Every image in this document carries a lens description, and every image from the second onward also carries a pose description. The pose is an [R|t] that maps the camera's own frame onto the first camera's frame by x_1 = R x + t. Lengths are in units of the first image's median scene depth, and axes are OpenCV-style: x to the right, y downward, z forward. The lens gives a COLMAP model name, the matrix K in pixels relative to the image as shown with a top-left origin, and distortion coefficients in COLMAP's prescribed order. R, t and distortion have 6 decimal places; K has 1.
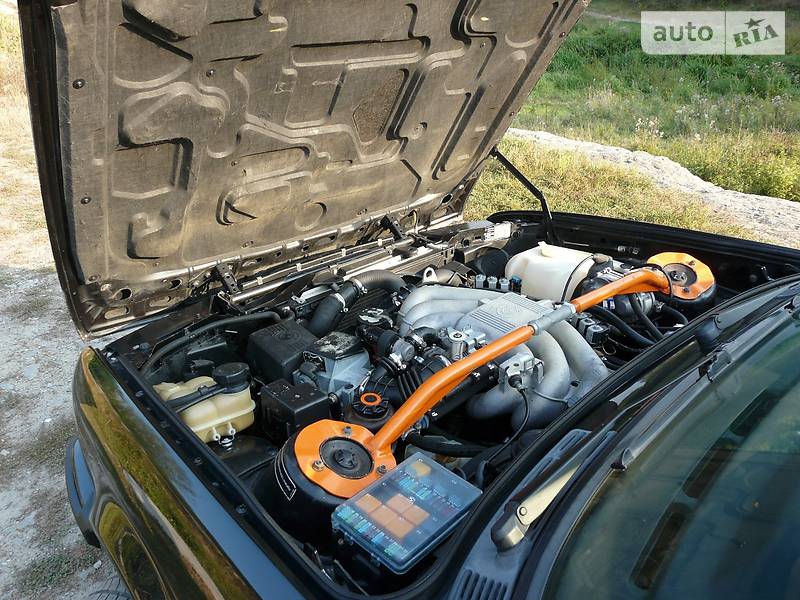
lens RADIAL K [[668.0, 0, 395.2], [0, 668.0, 298.2], [0, 0, 1]] dist [-0.084253, 0.100703]
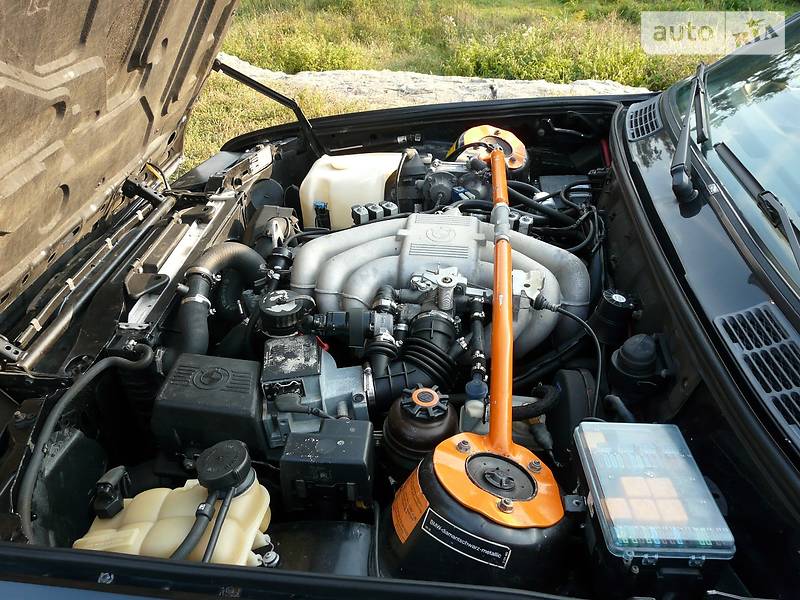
lens RADIAL K [[668.0, 0, 400.5], [0, 668.0, 300.3], [0, 0, 1]] dist [-0.084253, 0.100703]
pose [[0.738365, -0.381886, 0.555859, -0.294580], [0.303746, 0.924207, 0.231472, -0.090893], [-0.602125, -0.002071, 0.798399, 0.276414]]
